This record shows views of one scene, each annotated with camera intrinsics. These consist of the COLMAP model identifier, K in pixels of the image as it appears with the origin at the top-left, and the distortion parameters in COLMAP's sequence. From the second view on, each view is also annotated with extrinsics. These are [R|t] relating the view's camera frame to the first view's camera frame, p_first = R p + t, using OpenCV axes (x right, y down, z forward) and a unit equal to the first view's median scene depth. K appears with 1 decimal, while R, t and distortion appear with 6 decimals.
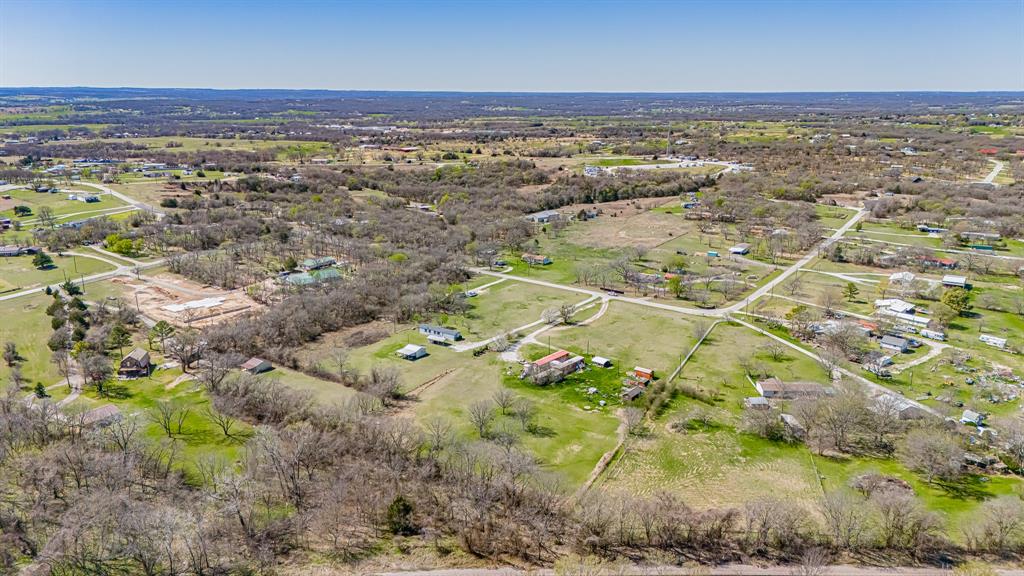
lens RADIAL K [[742.9, 0, 512.0], [0, 742.9, 288.0], [0, 0, 1]] dist [0.102723, -0.119771]
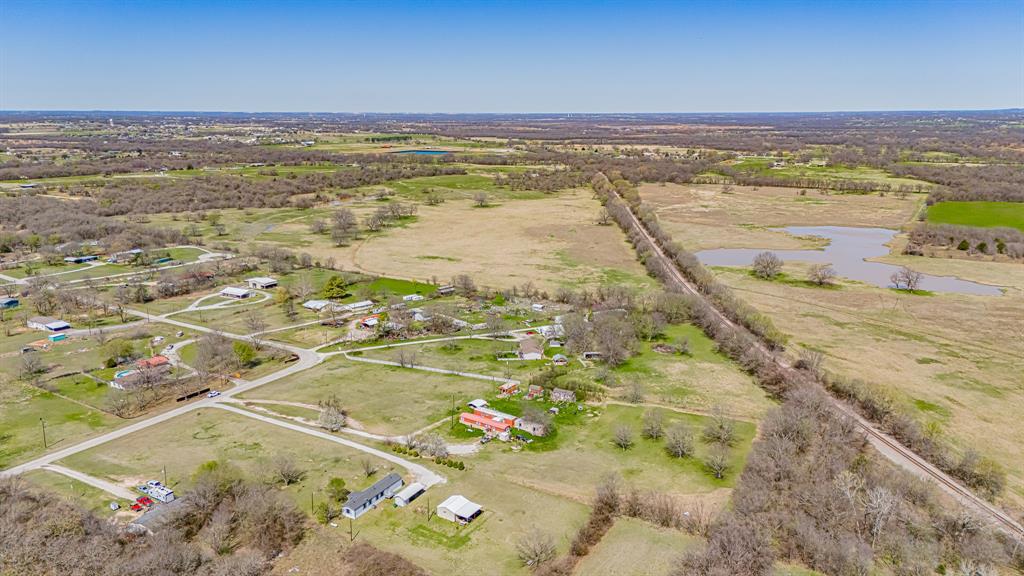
lens RADIAL K [[742.9, 0, 512.0], [0, 742.9, 288.0], [0, 0, 1]] dist [0.102723, -0.119771]
pose [[-0.088936, -0.230877, 0.968910, -0.710345], [0.250347, 0.936356, 0.246099, -0.242082], [-0.964063, 0.264451, -0.025476, 0.878309]]
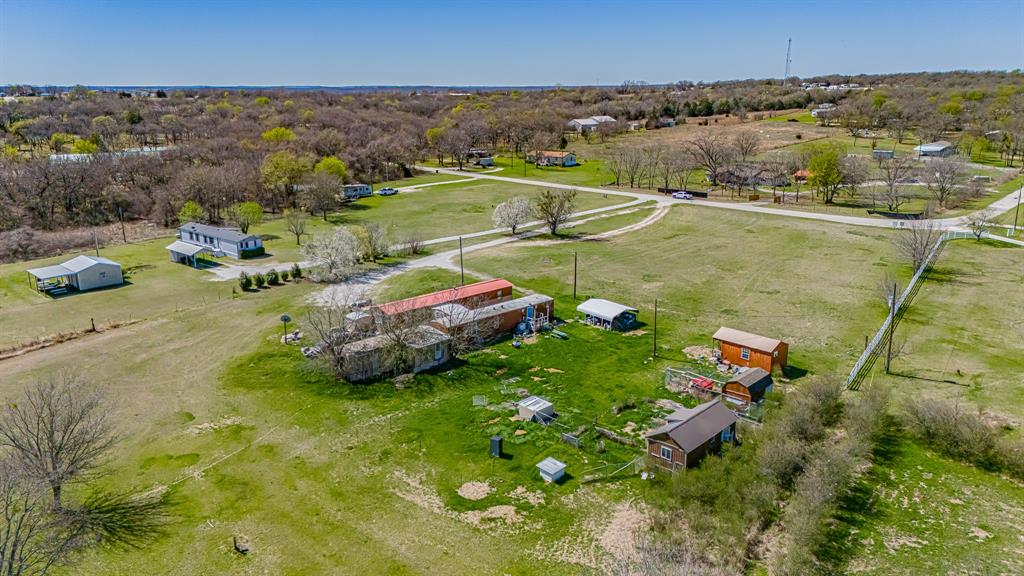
lens RADIAL K [[742.9, 0, 512.0], [0, 742.9, 288.0], [0, 0, 1]] dist [0.102723, -0.119771]
pose [[0.991540, 0.021903, -0.127938, 0.111503], [-0.021289, 0.999754, 0.006166, 0.080978], [0.128041, -0.003390, 0.991763, 0.636422]]
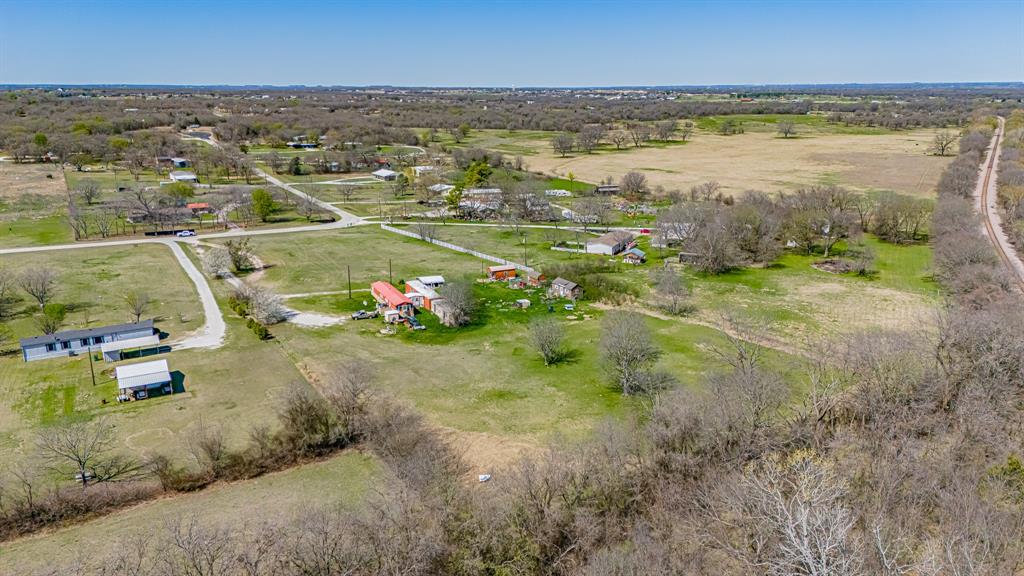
lens RADIAL K [[742.9, 0, 512.0], [0, 742.9, 288.0], [0, 0, 1]] dist [0.102723, -0.119771]
pose [[0.406988, -0.241143, 0.881028, -0.380141], [0.234358, 0.959804, 0.154444, 0.021648], [-0.882857, 0.143619, 0.447143, 0.613417]]
